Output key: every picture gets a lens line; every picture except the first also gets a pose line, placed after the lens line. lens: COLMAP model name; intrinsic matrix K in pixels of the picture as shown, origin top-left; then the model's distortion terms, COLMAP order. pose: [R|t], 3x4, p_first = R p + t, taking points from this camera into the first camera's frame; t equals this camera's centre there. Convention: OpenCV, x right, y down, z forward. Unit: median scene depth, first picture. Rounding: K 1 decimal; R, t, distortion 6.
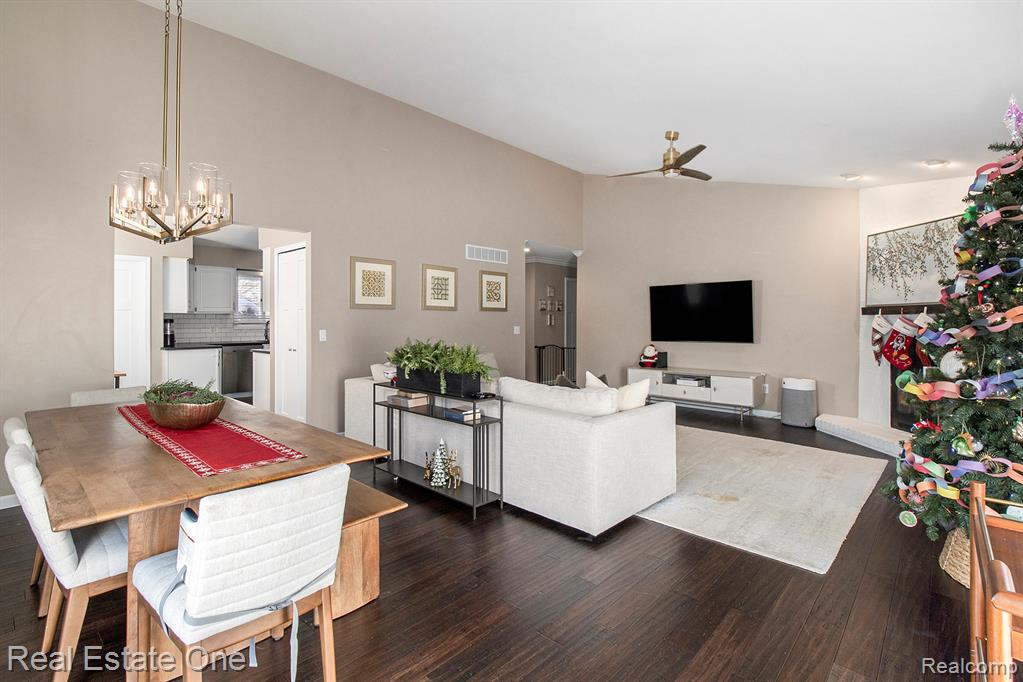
lens RADIAL K [[479.2, 0, 510.0], [0, 479.2, 311.7], [0, 0, 1]] dist [-0.001261, -0.027070]
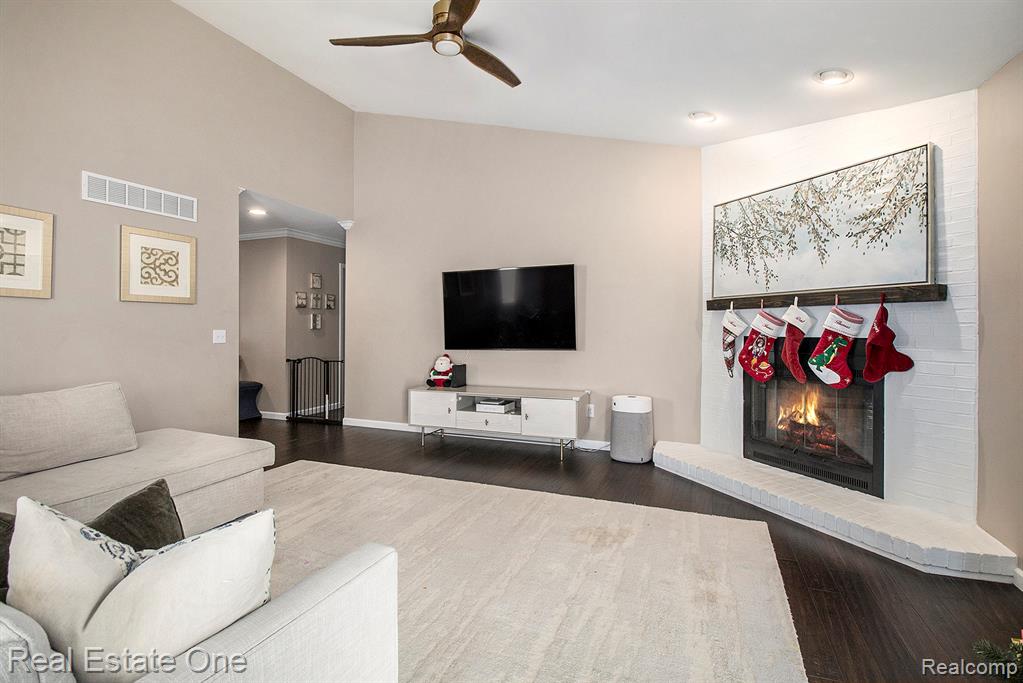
lens RADIAL K [[481.4, 0, 515.4], [0, 481.4, 321.3], [0, 0, 1]] dist [-0.002611, -0.001180]
pose [[0.934159, -0.001144, 0.356854, 0.168157], [-0.001504, 0.999973, 0.007143, 0.017818], [-0.356853, -0.007210, 0.934133, 0.364253]]
